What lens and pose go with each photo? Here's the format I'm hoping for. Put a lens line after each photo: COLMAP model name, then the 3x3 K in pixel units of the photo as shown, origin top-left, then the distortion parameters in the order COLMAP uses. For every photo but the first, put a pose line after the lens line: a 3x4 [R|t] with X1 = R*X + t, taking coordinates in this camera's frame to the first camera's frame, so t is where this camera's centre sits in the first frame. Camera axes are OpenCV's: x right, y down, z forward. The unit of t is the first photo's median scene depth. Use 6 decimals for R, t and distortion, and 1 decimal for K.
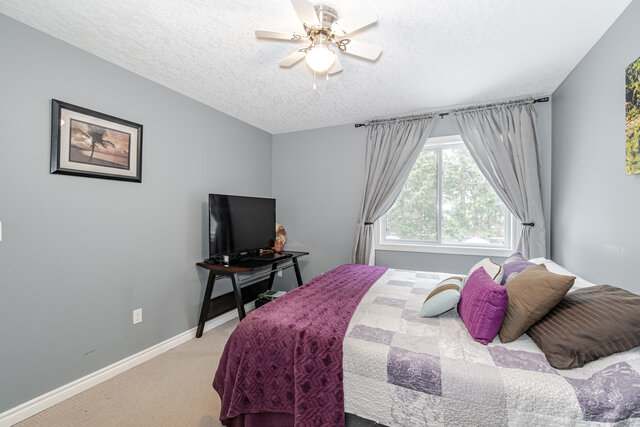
lens RADIAL K [[277.7, 0, 319.4], [0, 277.7, 210.8], [0, 0, 1]] dist [-0.003507, 0.000225]
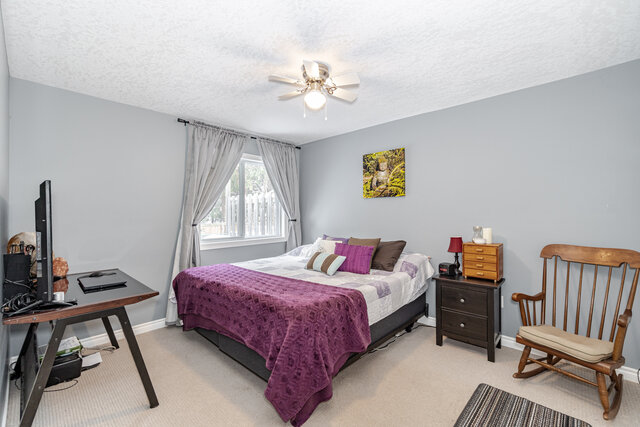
lens RADIAL K [[277.7, 0, 320.0], [0, 277.7, 214.0], [0, 0, 1]] dist [-0.003507, 0.000225]
pose [[0.286075, -0.009961, 0.958155, -0.736100], [-0.000724, 0.999943, 0.010611, -0.006072], [-0.958207, -0.003730, 0.286052, 0.344155]]
